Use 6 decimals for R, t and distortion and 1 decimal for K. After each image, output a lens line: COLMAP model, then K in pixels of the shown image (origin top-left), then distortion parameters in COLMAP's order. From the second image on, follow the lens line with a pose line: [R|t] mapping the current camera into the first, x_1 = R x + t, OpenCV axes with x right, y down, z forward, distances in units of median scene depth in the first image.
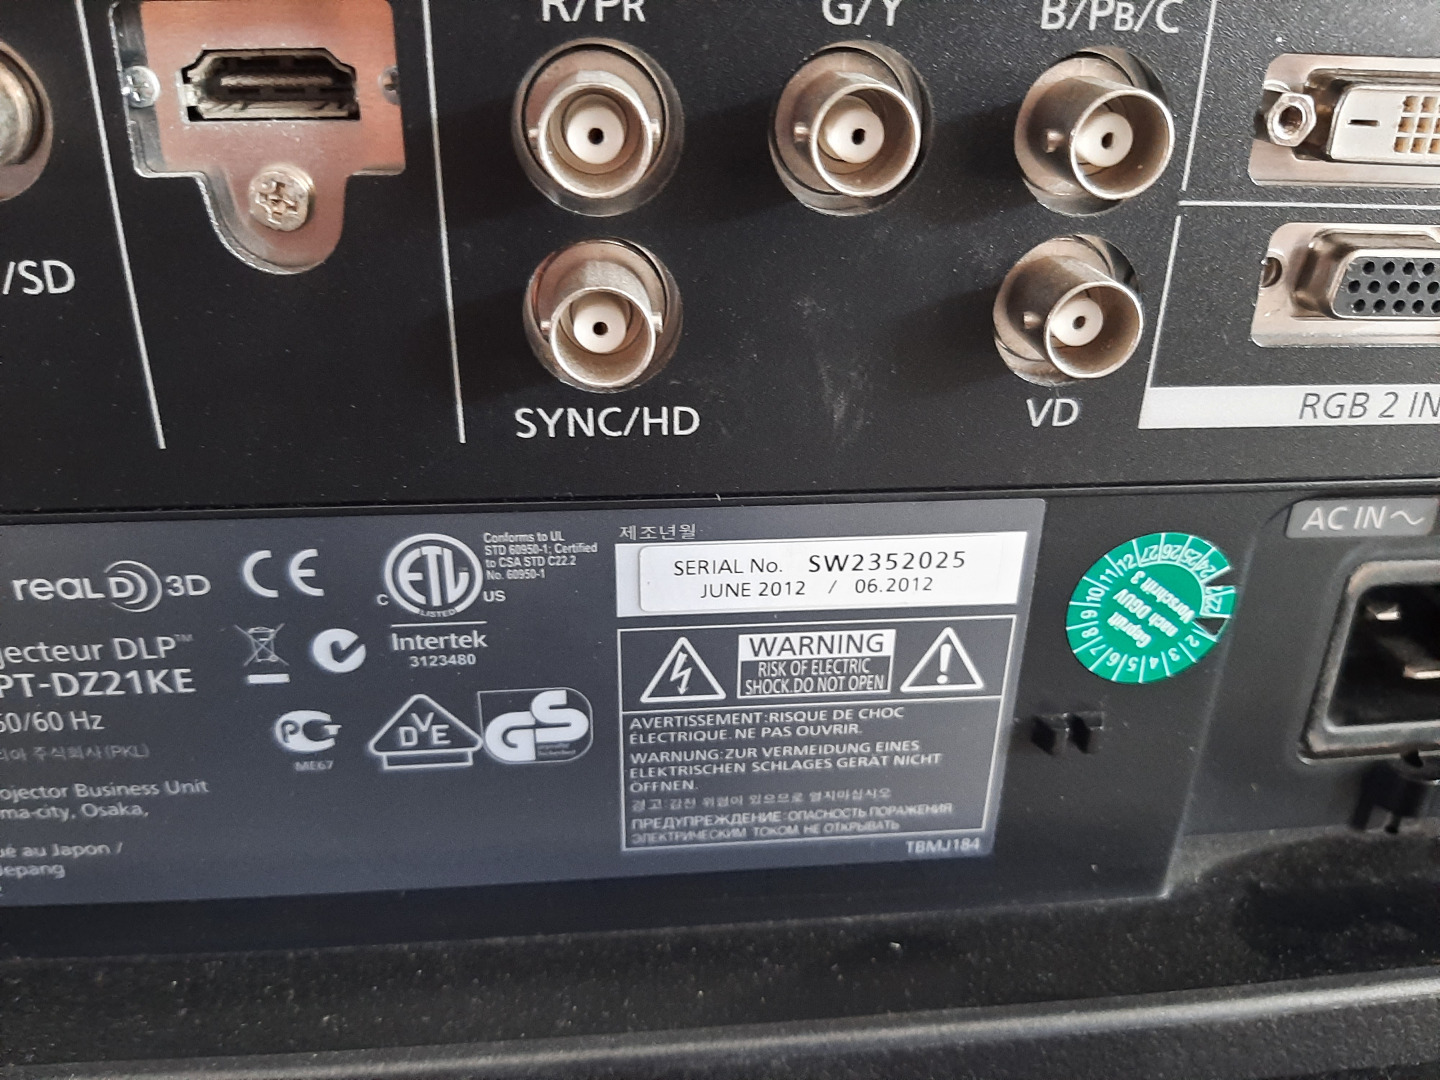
lens RADIAL K [[1133.3, 0, 728.5], [0, 1133.3, 542.1], [0, 0, 1]] dist [0.021824, -0.077706]
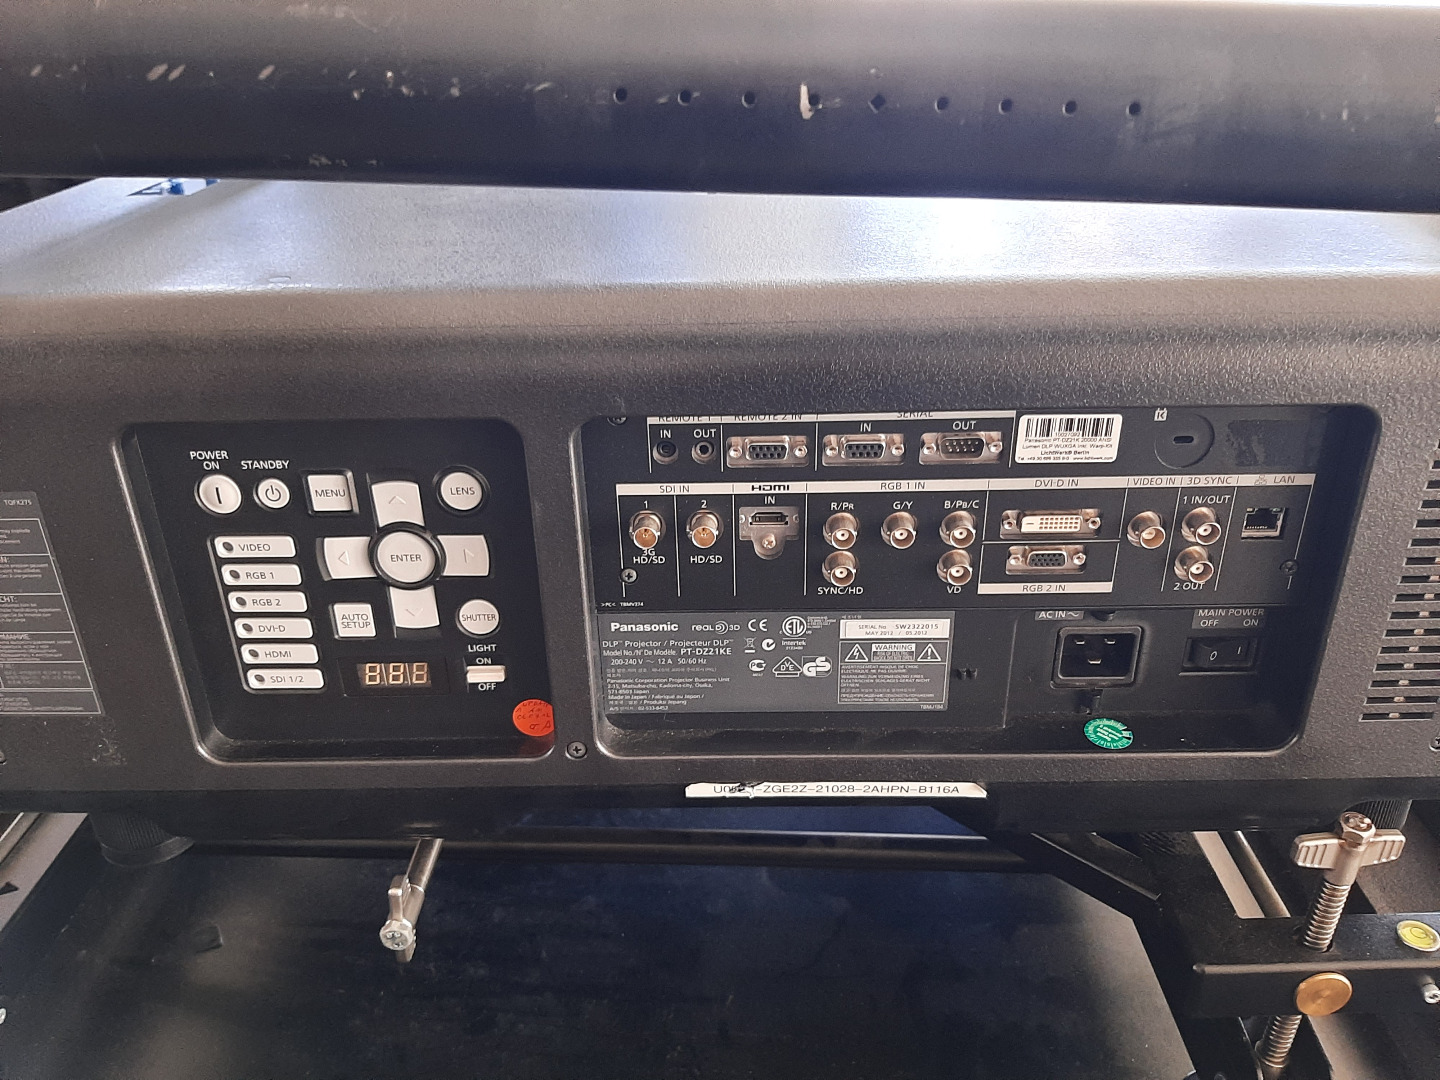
lens RADIAL K [[1133.3, 0, 720.3], [0, 1133.3, 546.1], [0, 0, 1]] dist [0.021824, -0.077706]
pose [[0.991469, 0.019629, -0.128853, -0.012459], [-0.017552, 0.999697, 0.017237, -0.296414], [0.129153, -0.014828, 0.991514, -2.771378]]
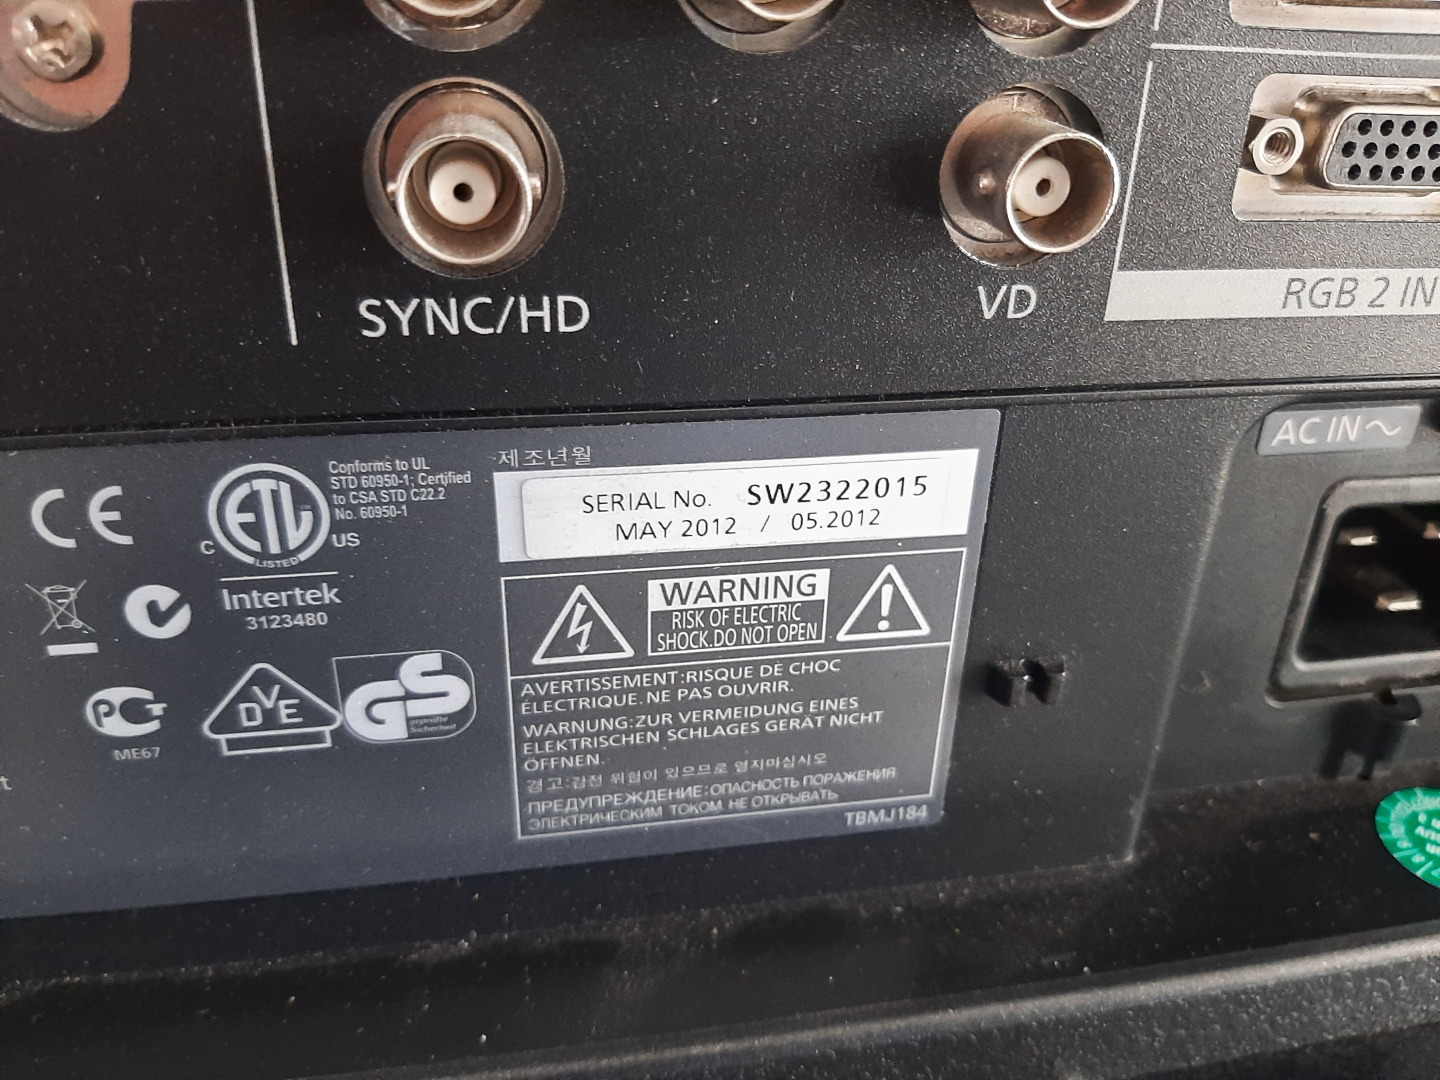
lens RADIAL K [[1133.3, 0, 728.7], [0, 1133.3, 536.6], [0, 0, 1]] dist [0.021824, -0.077706]
pose [[0.996669, -0.029302, 0.076106, 0.006469], [0.028250, 0.999490, 0.014873, 0.038924], [-0.076503, -0.012674, 0.996989, 0.150867]]
